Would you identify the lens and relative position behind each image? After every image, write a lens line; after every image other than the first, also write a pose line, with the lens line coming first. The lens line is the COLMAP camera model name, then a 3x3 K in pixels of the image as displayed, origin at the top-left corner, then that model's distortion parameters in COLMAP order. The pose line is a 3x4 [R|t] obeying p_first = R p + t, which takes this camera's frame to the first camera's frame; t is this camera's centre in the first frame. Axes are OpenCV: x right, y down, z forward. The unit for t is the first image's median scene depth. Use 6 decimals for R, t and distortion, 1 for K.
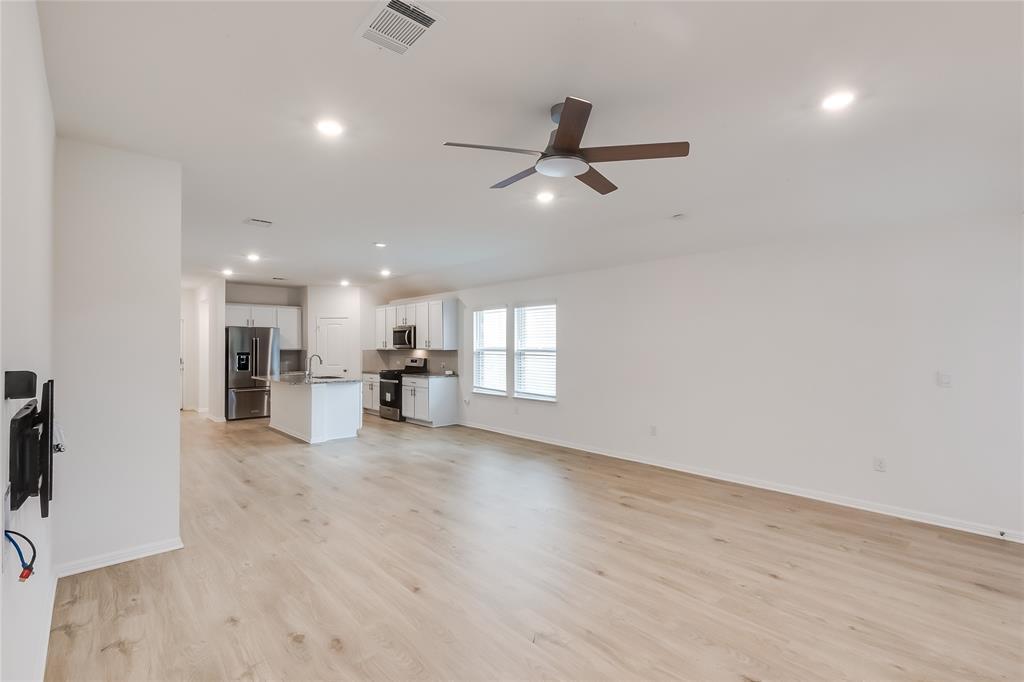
lens RADIAL K [[465.6, 0, 514.1], [0, 465.6, 342.9], [0, 0, 1]] dist [-0.002195, -0.000498]
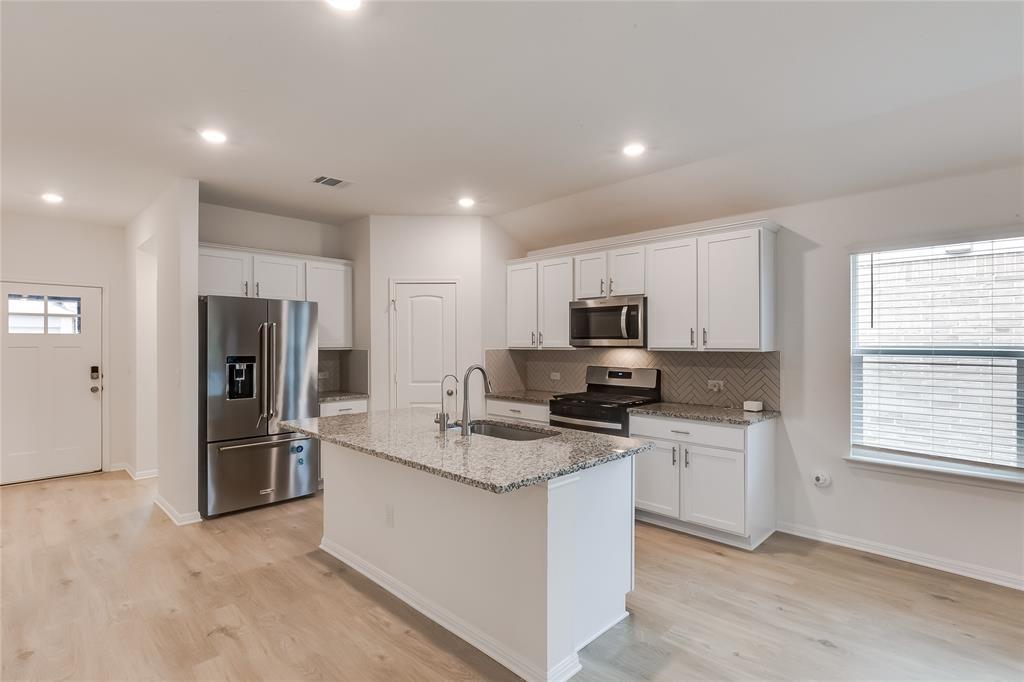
lens RADIAL K [[499.6, 0, 507.0], [0, 499.6, 342.0], [0, 0, 1]] dist [0.002610, 0.000297]
pose [[0.999303, 0.001591, 0.037293, -0.376377], [-0.001772, 0.999987, 0.004809, 0.004967], [-0.037285, -0.004872, 0.999293, 0.563089]]
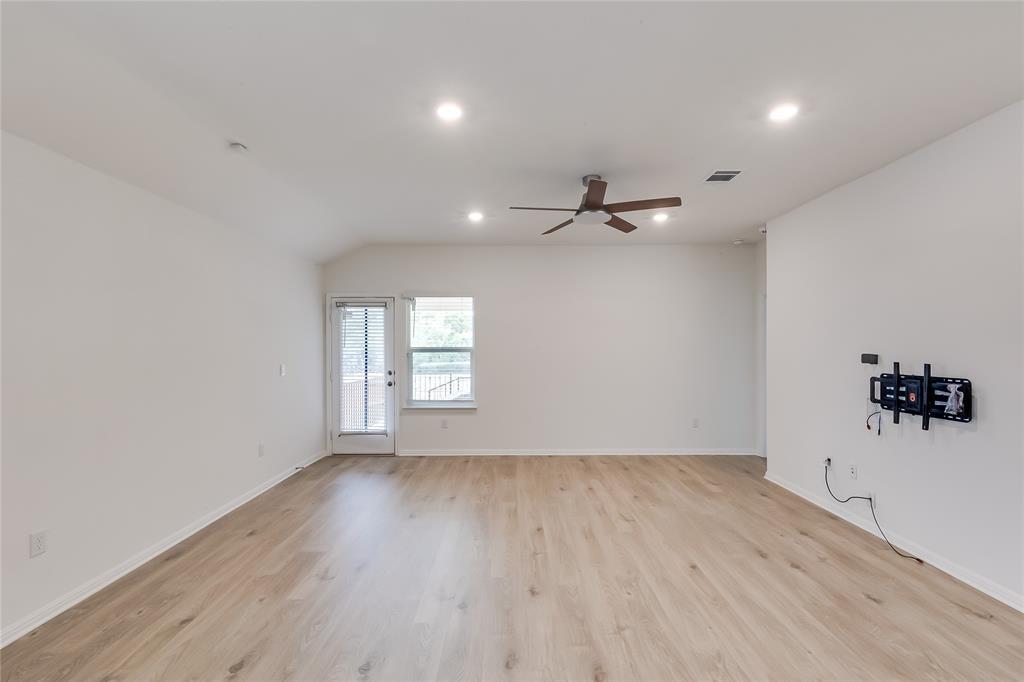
lens RADIAL K [[465.6, 0, 514.1], [0, 465.6, 342.9], [0, 0, 1]] dist [-0.002195, -0.000498]
pose [[-0.739841, 0.005293, 0.672760, -0.203615], [-0.000908, 0.999960, -0.008866, 0.004752], [-0.672781, -0.007170, -0.739807, 0.670492]]
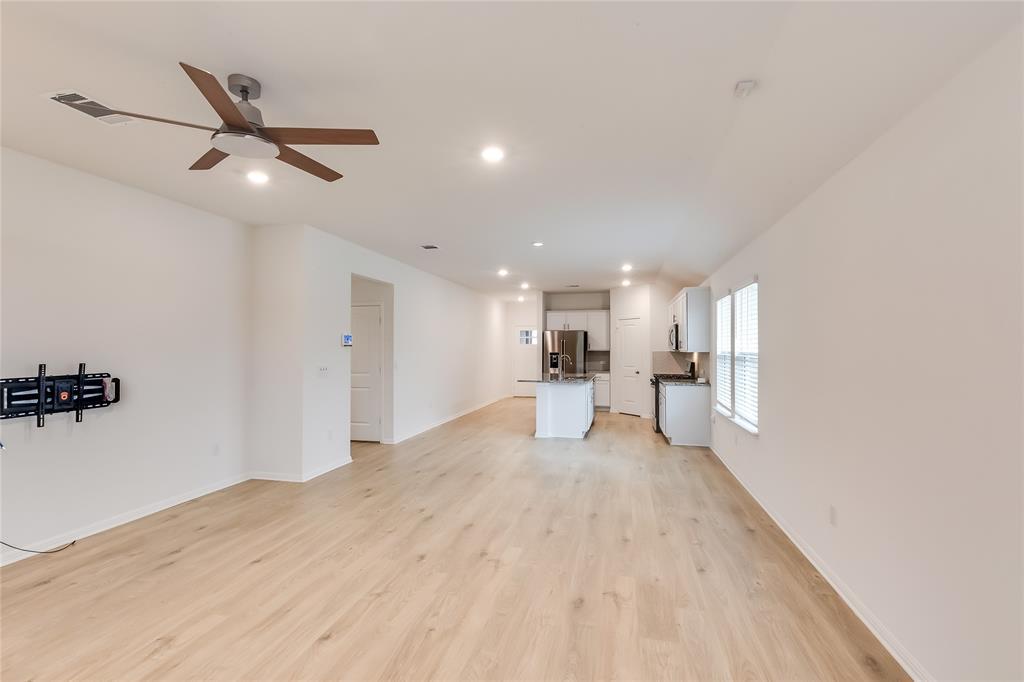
lens RADIAL K [[465.6, 0, 514.1], [0, 465.6, 342.9], [0, 0, 1]] dist [-0.002195, -0.000498]
pose [[0.560588, -0.005751, -0.828075, 0.344586], [0.002331, 0.999983, -0.005367, 0.002517], [0.828092, 0.001078, 0.560591, 0.283108]]
